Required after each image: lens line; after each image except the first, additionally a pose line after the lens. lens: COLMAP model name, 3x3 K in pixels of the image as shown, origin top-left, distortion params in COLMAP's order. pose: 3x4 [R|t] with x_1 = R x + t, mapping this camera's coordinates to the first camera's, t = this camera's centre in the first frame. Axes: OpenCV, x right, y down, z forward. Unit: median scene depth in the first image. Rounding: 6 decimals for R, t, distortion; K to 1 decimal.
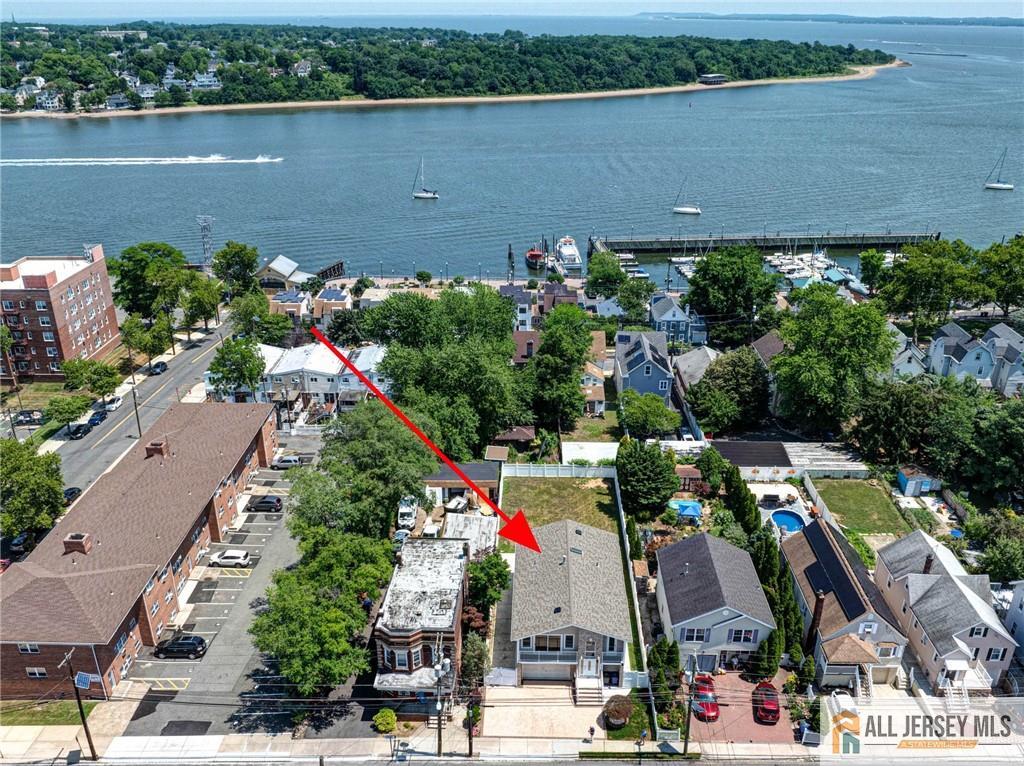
lens RADIAL K [[880.6, 0, 514.0], [0, 880.6, 481.9], [0, 0, 1]] dist [-0.035764, -0.000268]
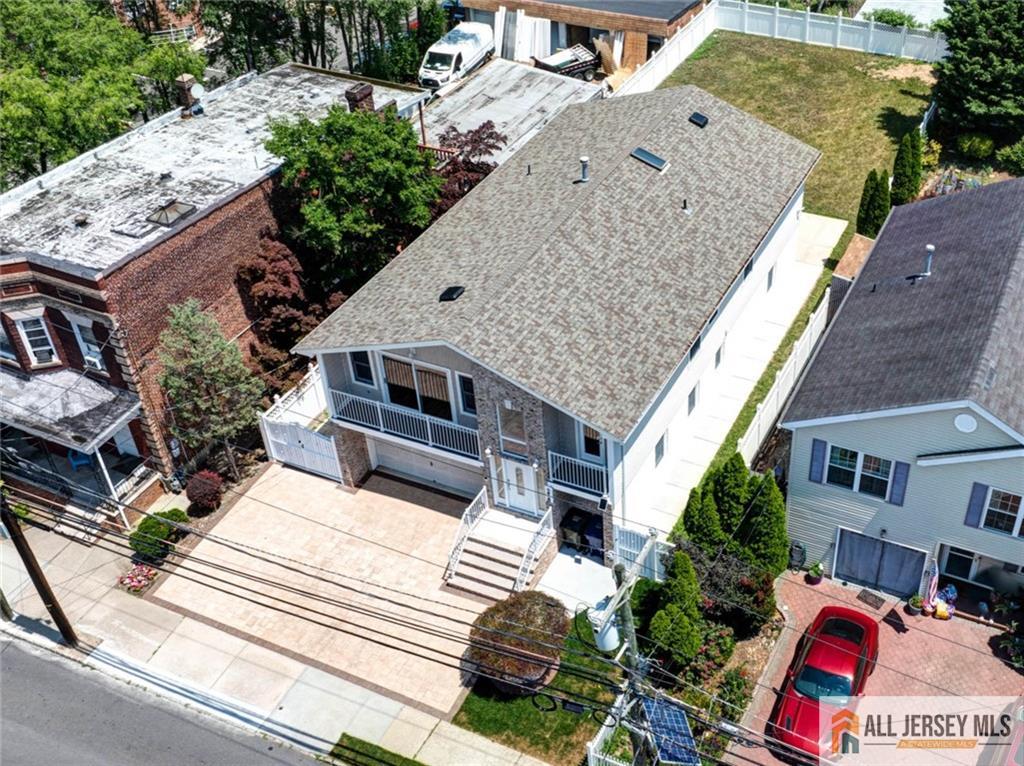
lens RADIAL K [[1151.7, 0, 660.4], [0, 1151.7, 412.5], [0, 0, 1]] dist [-0.016626, -0.044404]
pose [[0.932534, 0.231062, -0.277471, 0.223749], [-0.170493, 0.959155, 0.225729, 0.071213], [0.318295, -0.163193, 0.933840, 0.560658]]
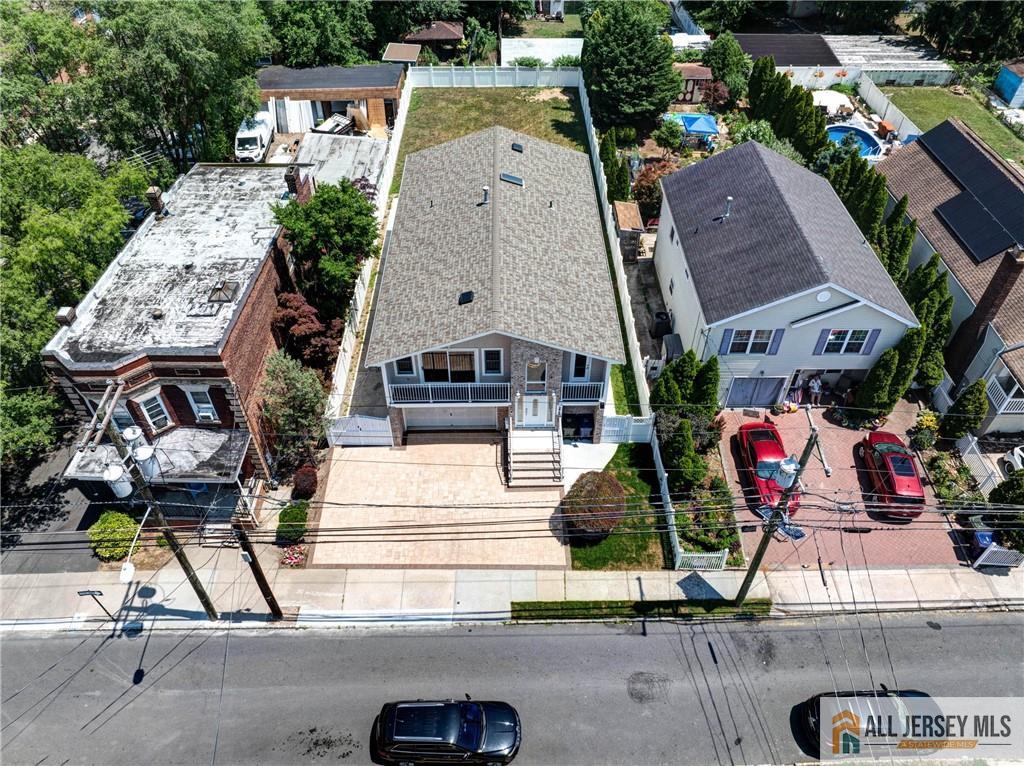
lens RADIAL K [[712.9, 0, 512.0], [0, 712.9, 383.0], [0, 0, 1]] dist [-0.023430, -0.002303]
pose [[0.999216, -0.027620, 0.028373, 0.055836], [0.018250, 0.957146, 0.289031, 0.071863], [-0.035140, -0.288287, 0.956899, 0.560514]]
